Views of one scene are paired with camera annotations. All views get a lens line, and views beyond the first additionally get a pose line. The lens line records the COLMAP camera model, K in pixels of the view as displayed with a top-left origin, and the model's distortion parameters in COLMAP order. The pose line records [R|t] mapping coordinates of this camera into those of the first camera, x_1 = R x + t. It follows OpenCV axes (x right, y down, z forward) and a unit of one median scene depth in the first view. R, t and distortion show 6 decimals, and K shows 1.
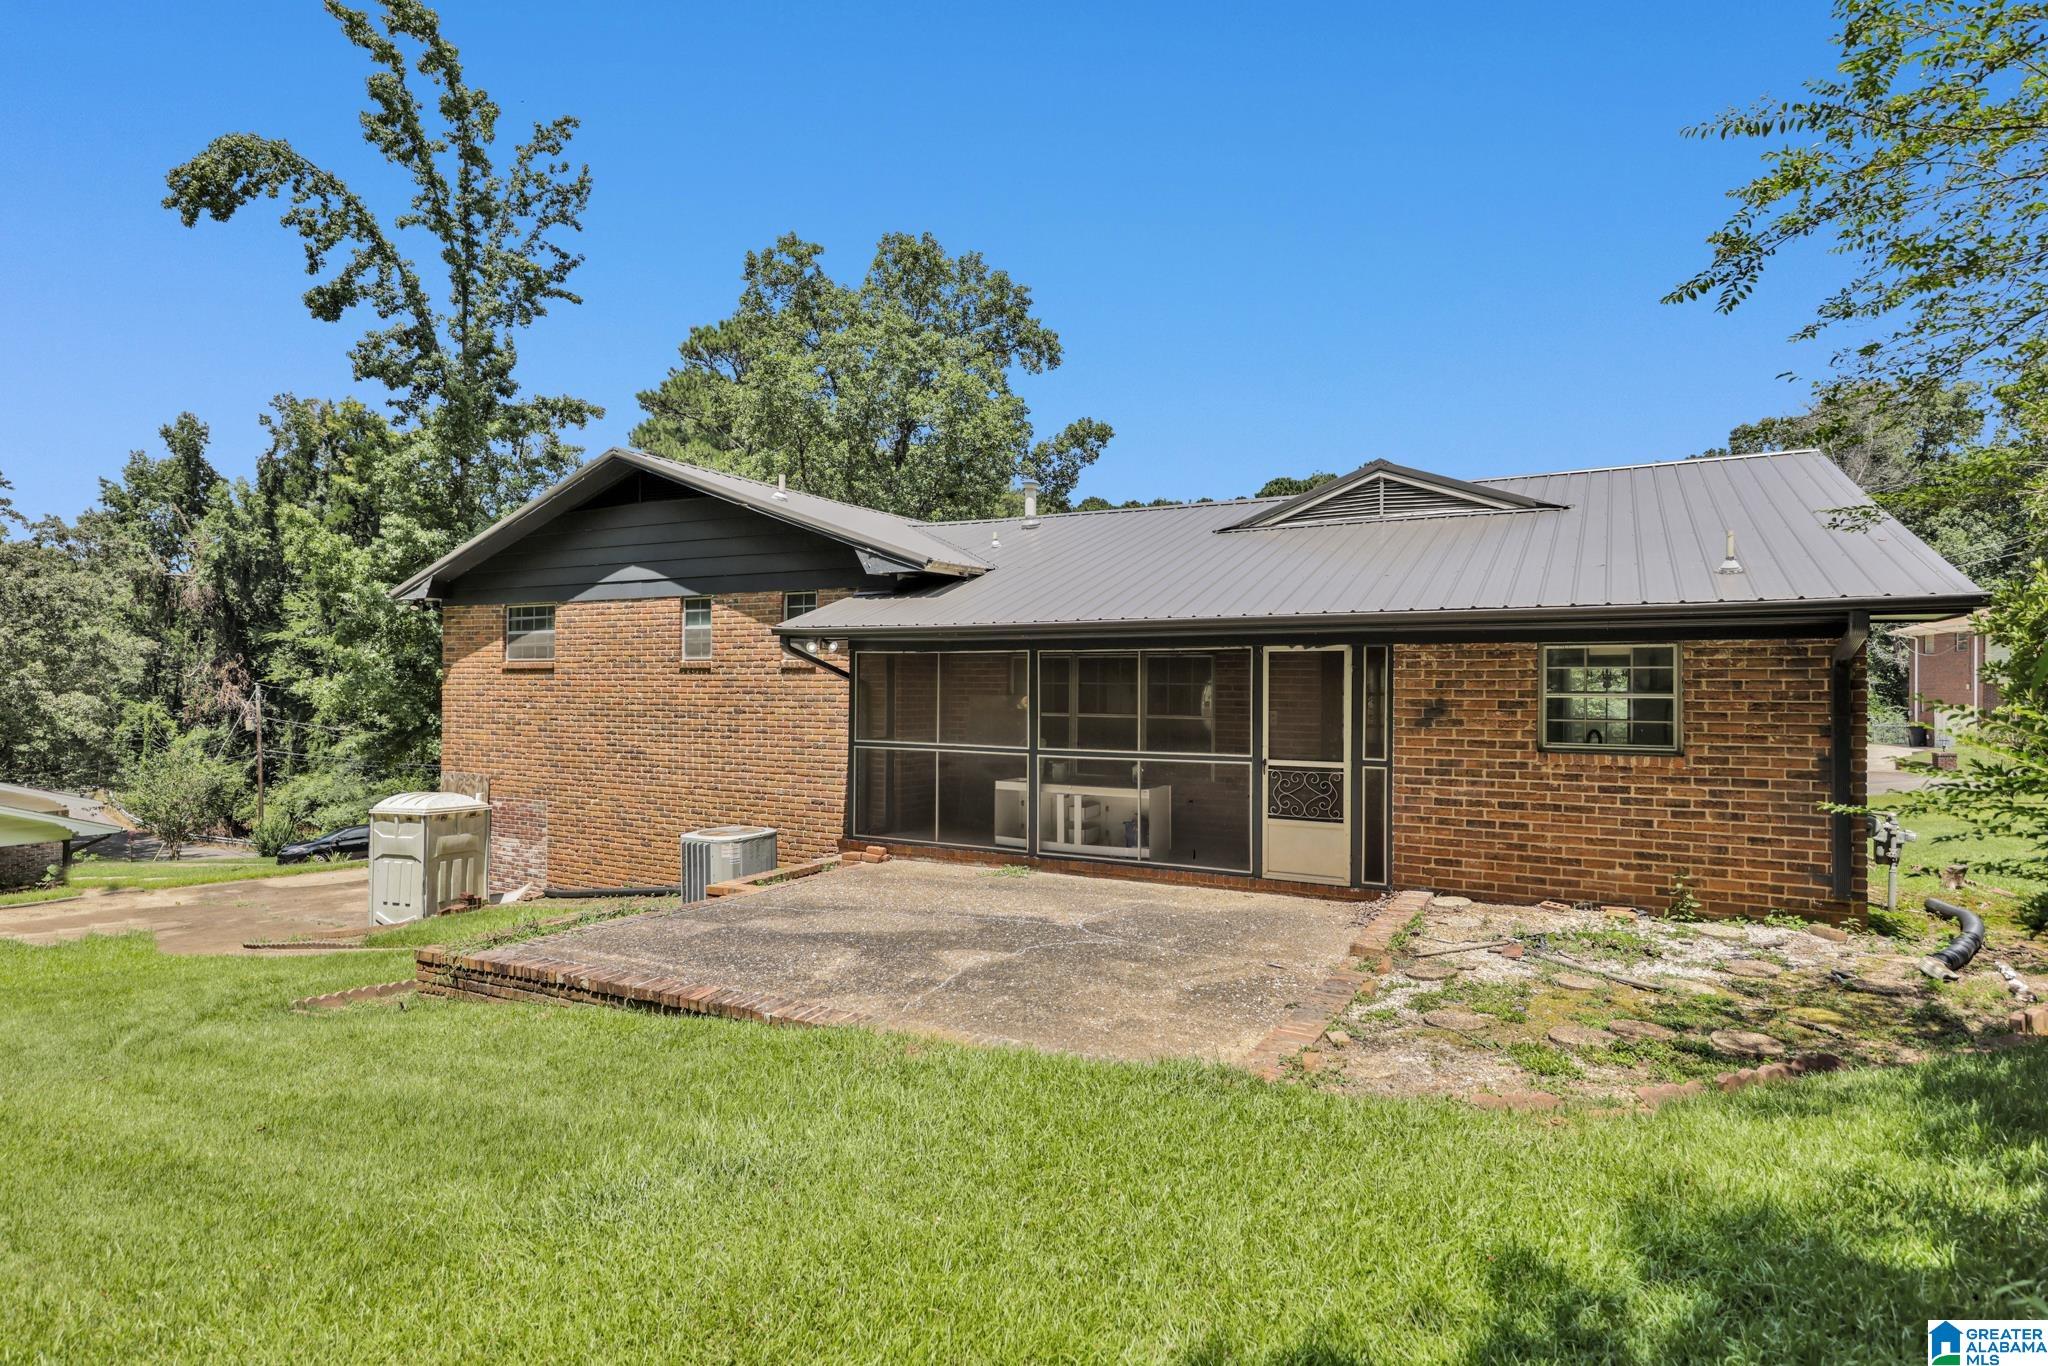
lens RADIAL K [[1058.7, 0, 1024.0], [0, 1058.7, 683.0], [0, 0, 1]] dist [0.011546, 0.000269]
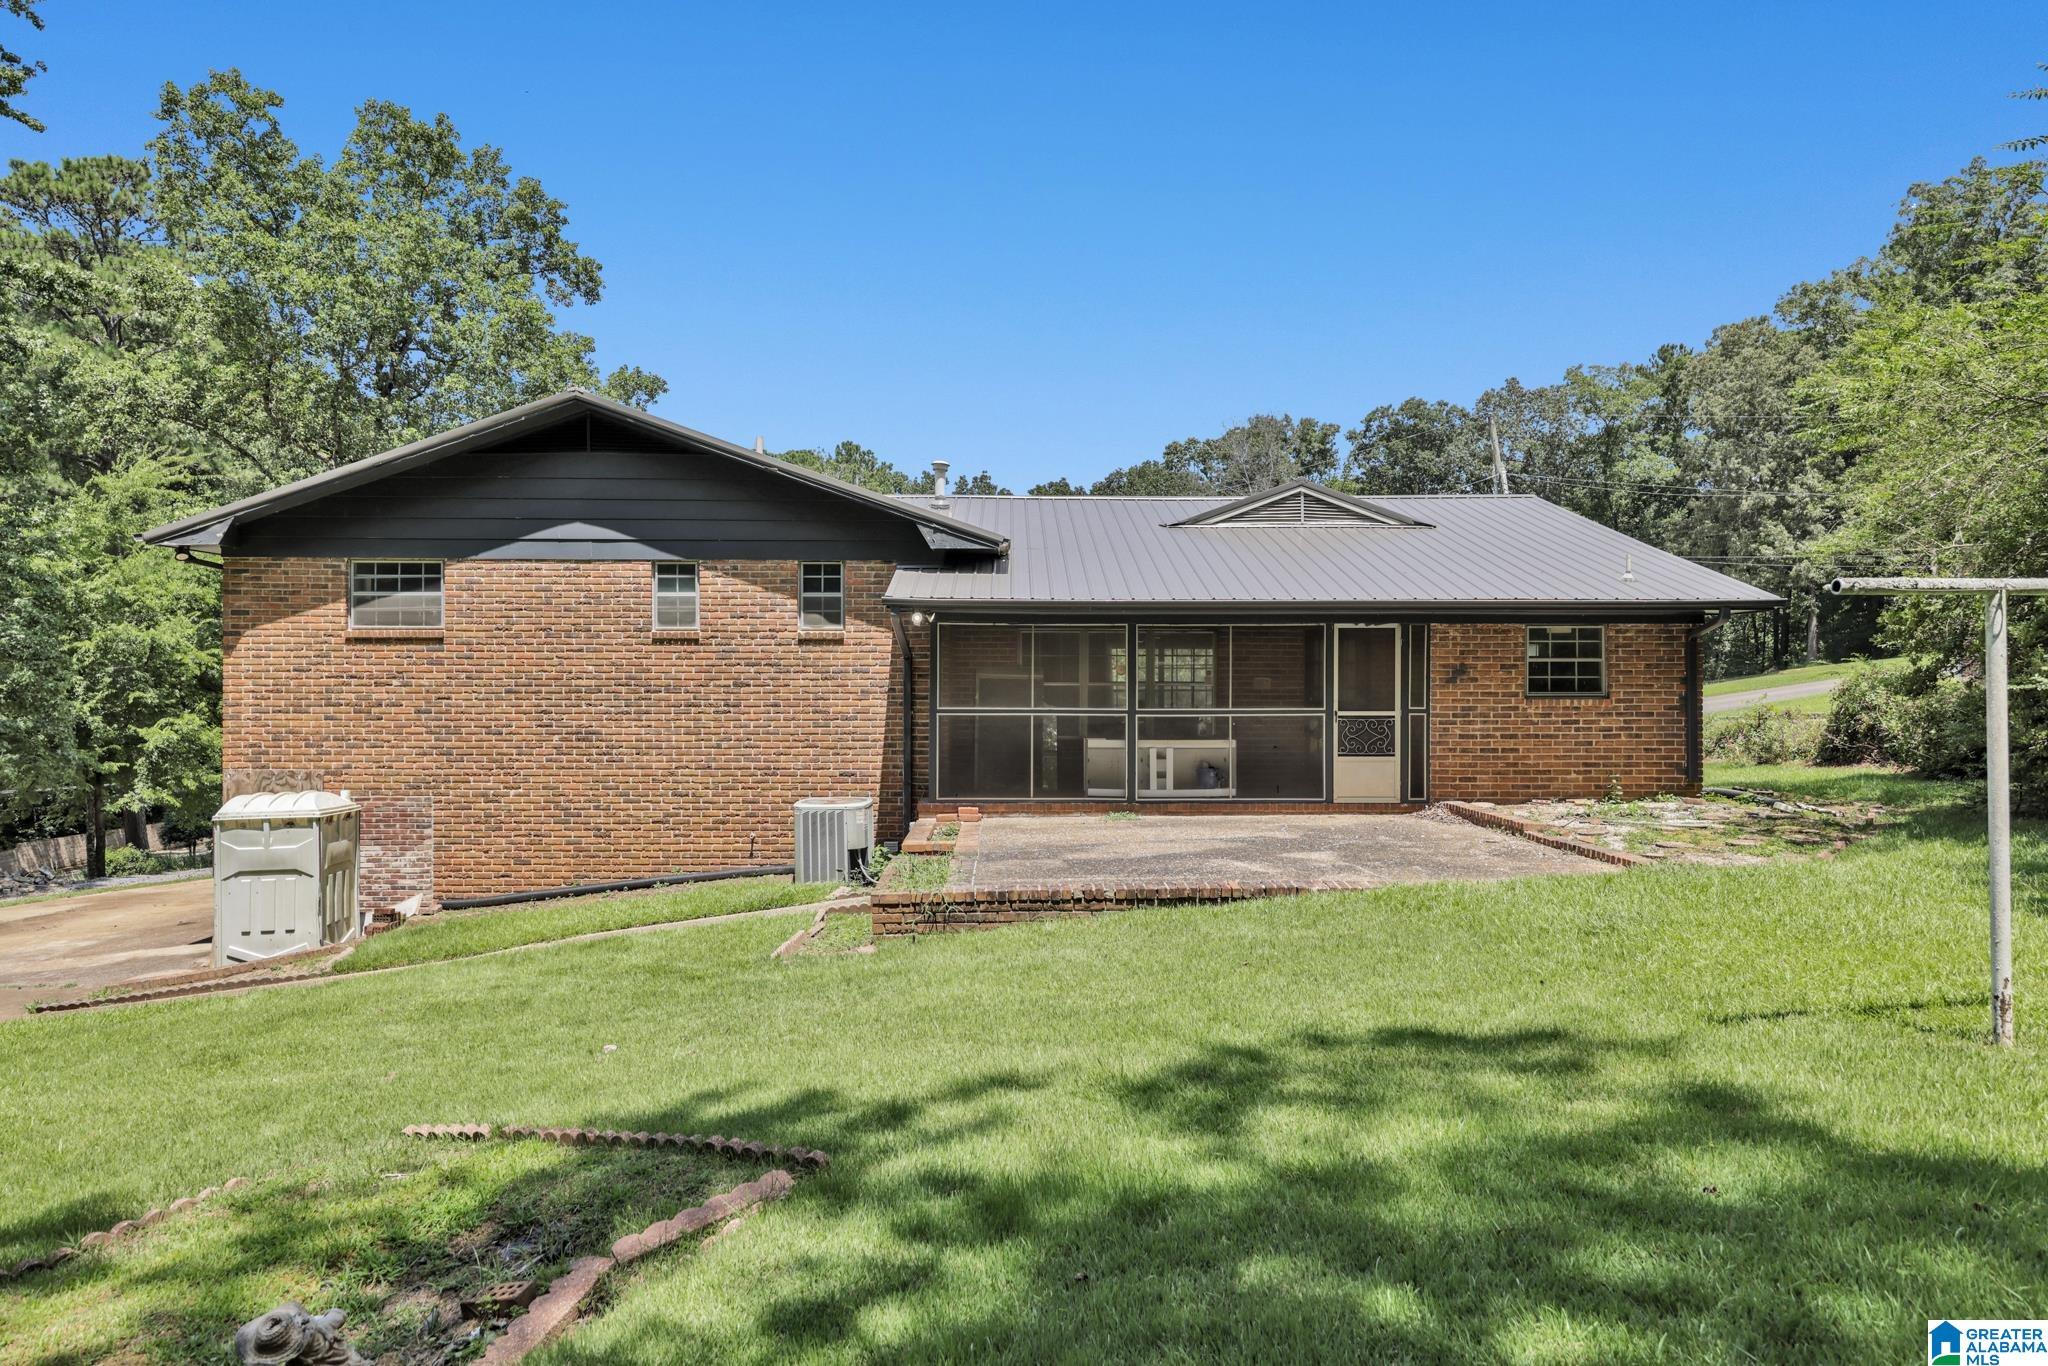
lens RADIAL K [[1192.5, 0, 1024.0], [0, 1192.5, 683.0], [0, 0, 1]] dist [0.011608, -0.002706]
pose [[0.869309, -0.005039, 0.494243, -0.736639], [0.002544, 0.999980, 0.005720, 0.025488], [-0.494262, -0.003715, 0.869305, -0.069838]]
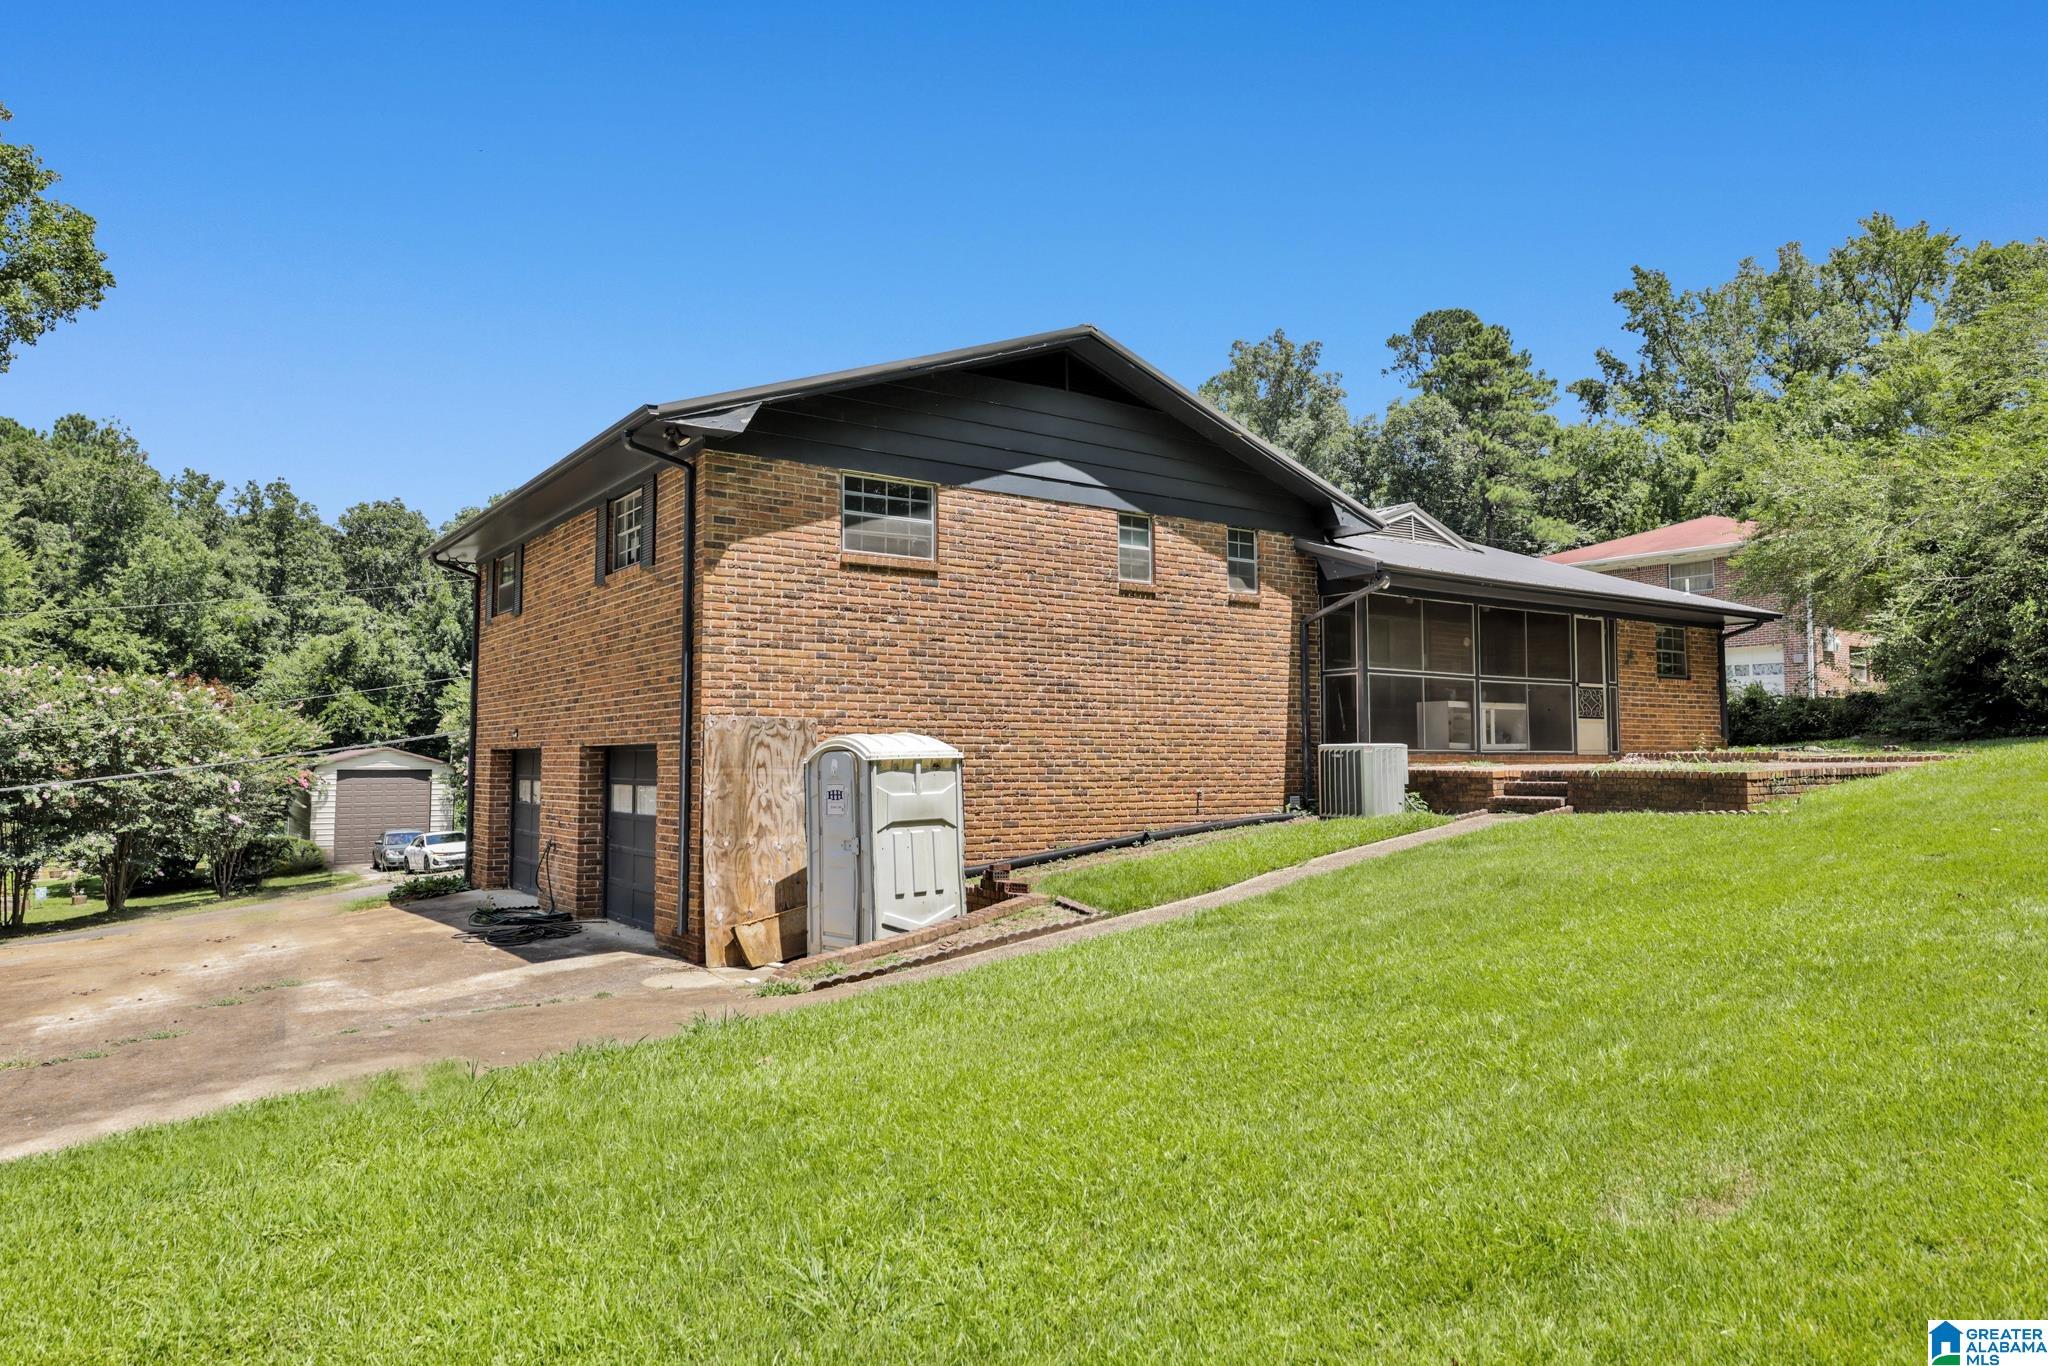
lens RADIAL K [[1328.0, 0, 1024.0], [0, 1328.0, 683.0], [0, 0, 1]] dist [0.010014, 0.003653]
pose [[0.433419, 0.049179, 0.899850, -1.798669], [0.001991, 0.998455, -0.055527, 0.166459], [-0.901190, 0.025858, 0.432651, 0.787317]]
